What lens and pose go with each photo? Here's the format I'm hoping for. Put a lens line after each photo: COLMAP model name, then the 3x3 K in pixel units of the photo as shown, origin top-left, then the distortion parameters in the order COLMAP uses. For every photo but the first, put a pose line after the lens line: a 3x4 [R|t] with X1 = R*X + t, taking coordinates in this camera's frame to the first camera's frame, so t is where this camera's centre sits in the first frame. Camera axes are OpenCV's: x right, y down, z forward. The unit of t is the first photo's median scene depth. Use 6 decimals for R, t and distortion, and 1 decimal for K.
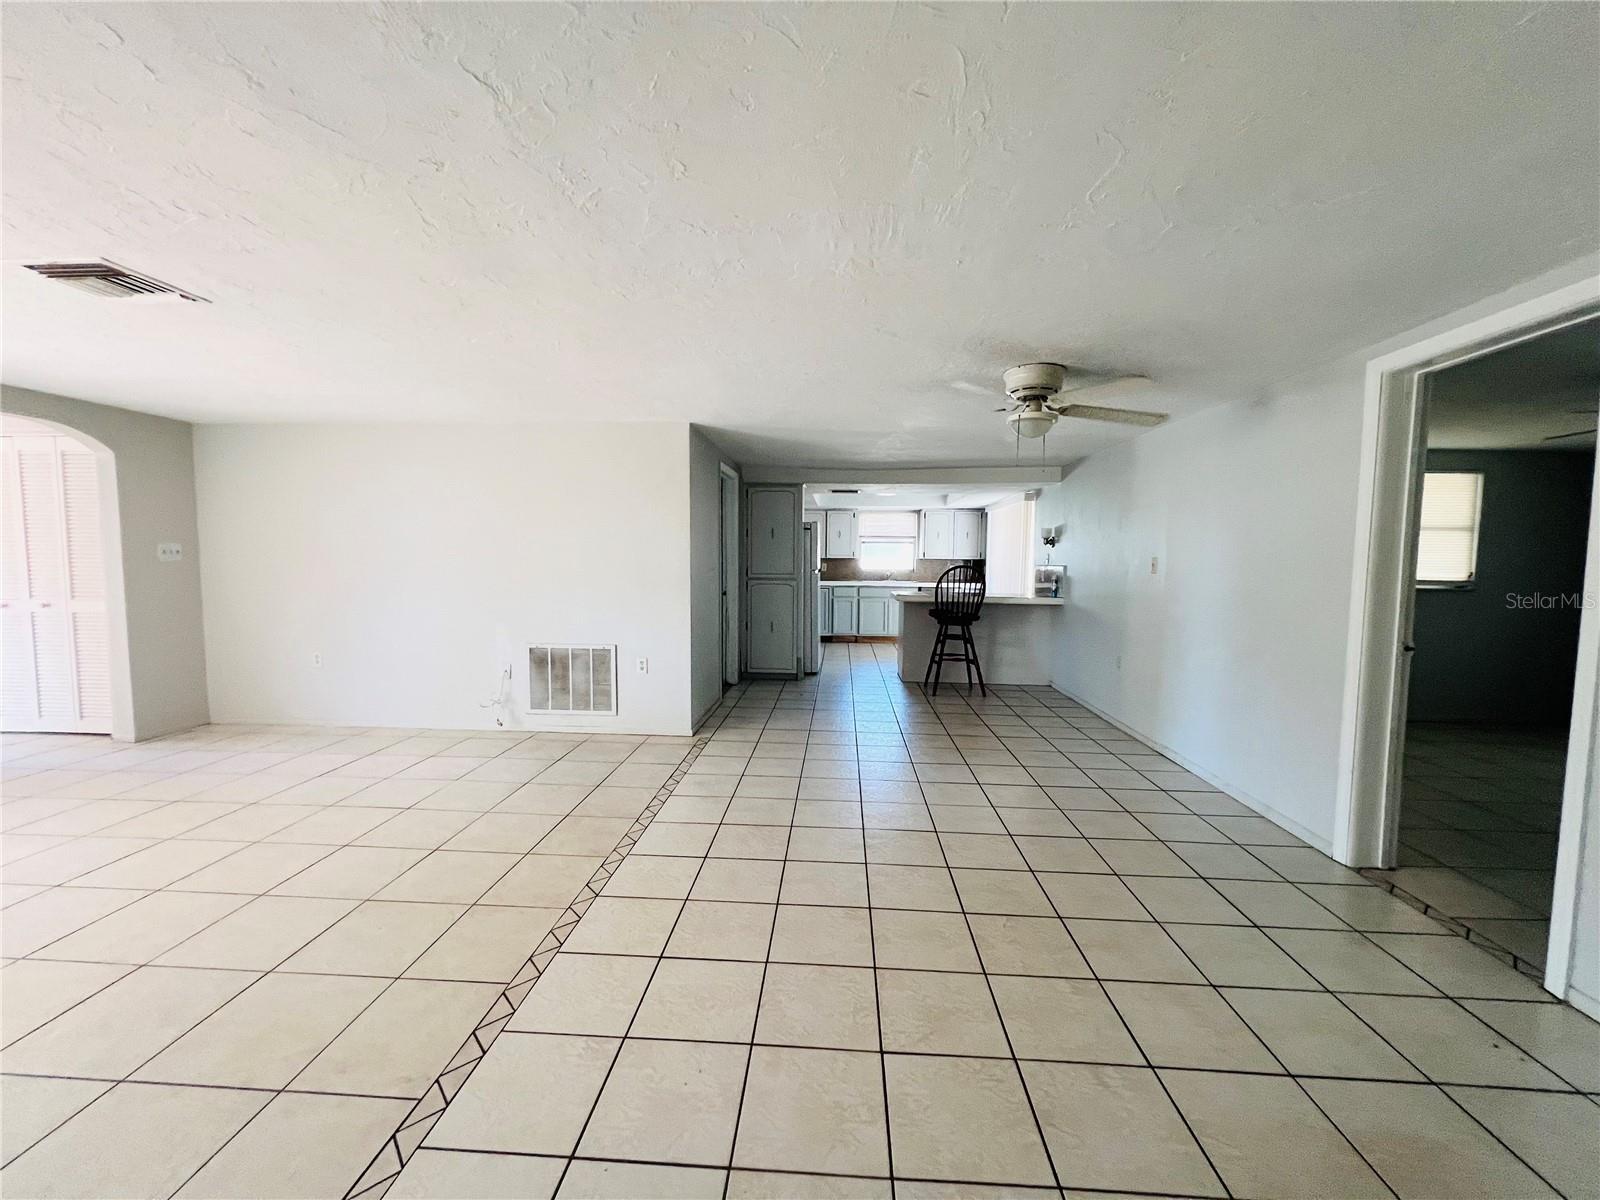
lens RADIAL K [[636.2, 0, 803.6], [0, 636.2, 603.0], [0, 0, 1]] dist [-0.001961, -0.000606]
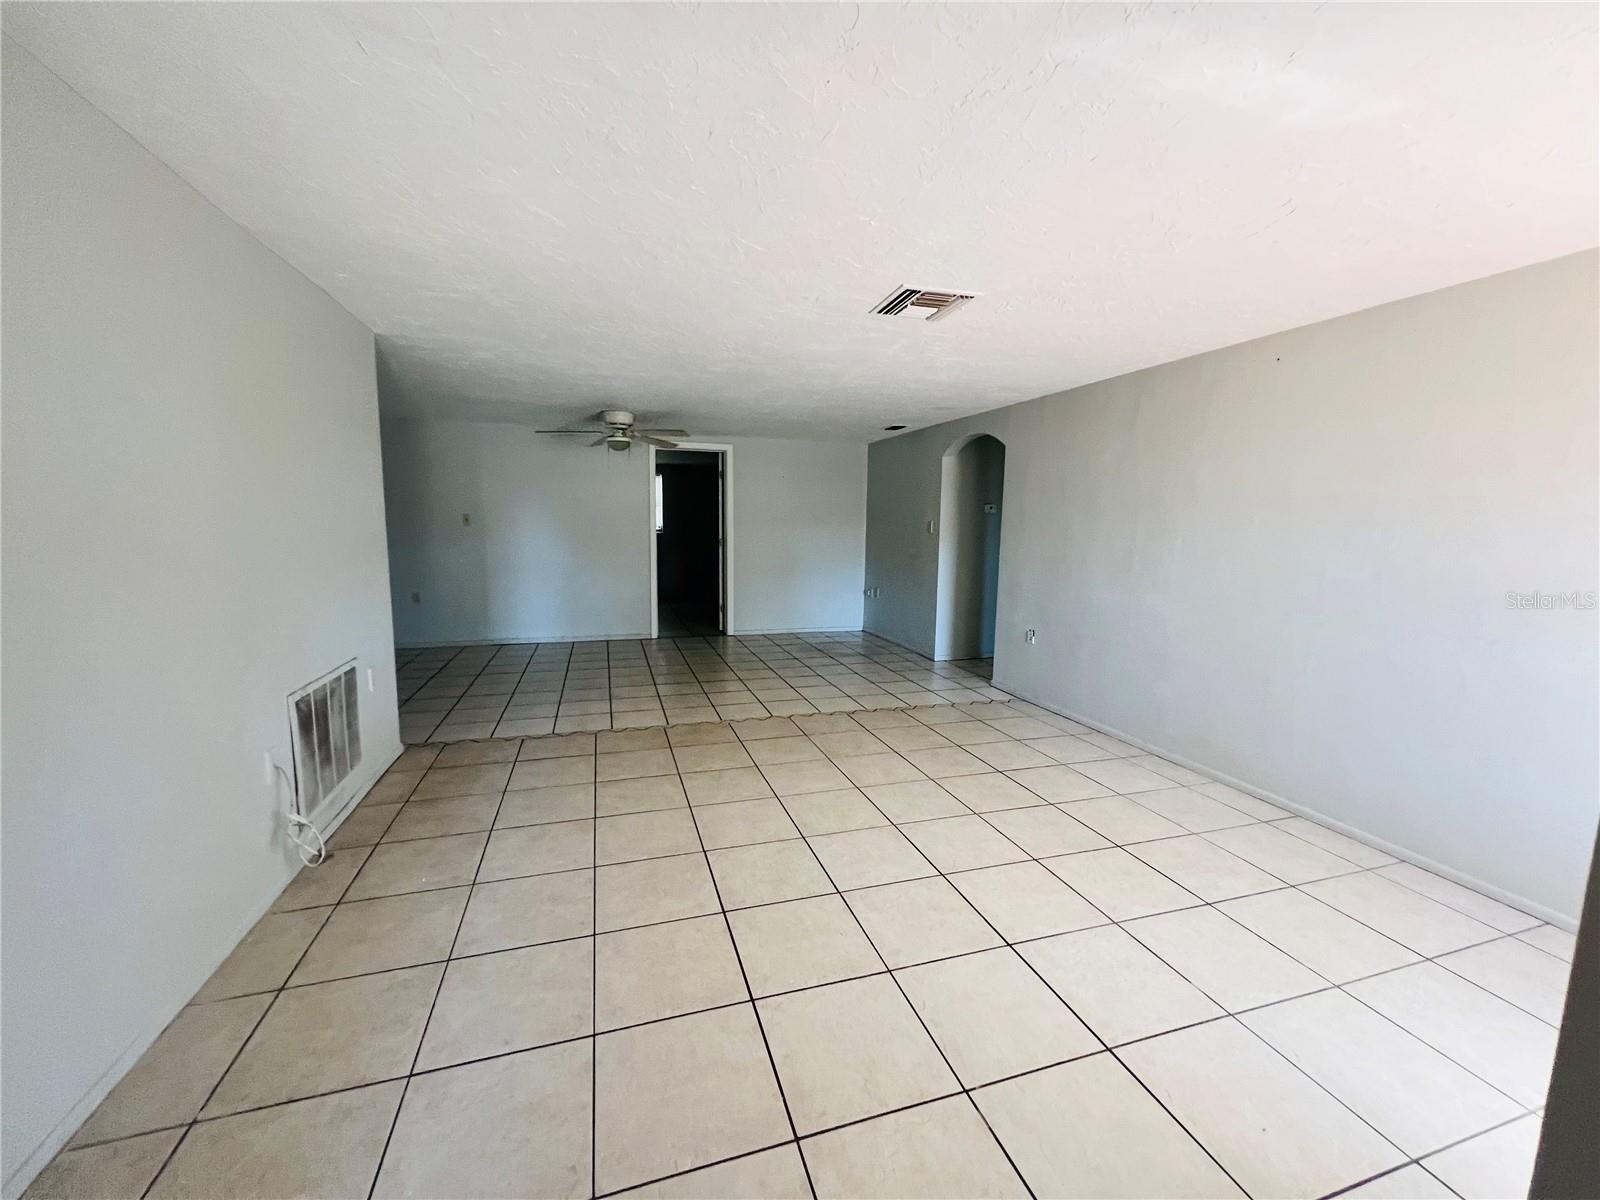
lens RADIAL K [[636.2, 0, 803.6], [0, 636.2, 603.0], [0, 0, 1]] dist [-0.001961, -0.000606]
pose [[-0.351520, -0.140525, 0.925573, -1.262951], [0.046811, 0.984795, 0.167295, -0.089067], [-0.935009, 0.102135, -0.339597, 0.967486]]
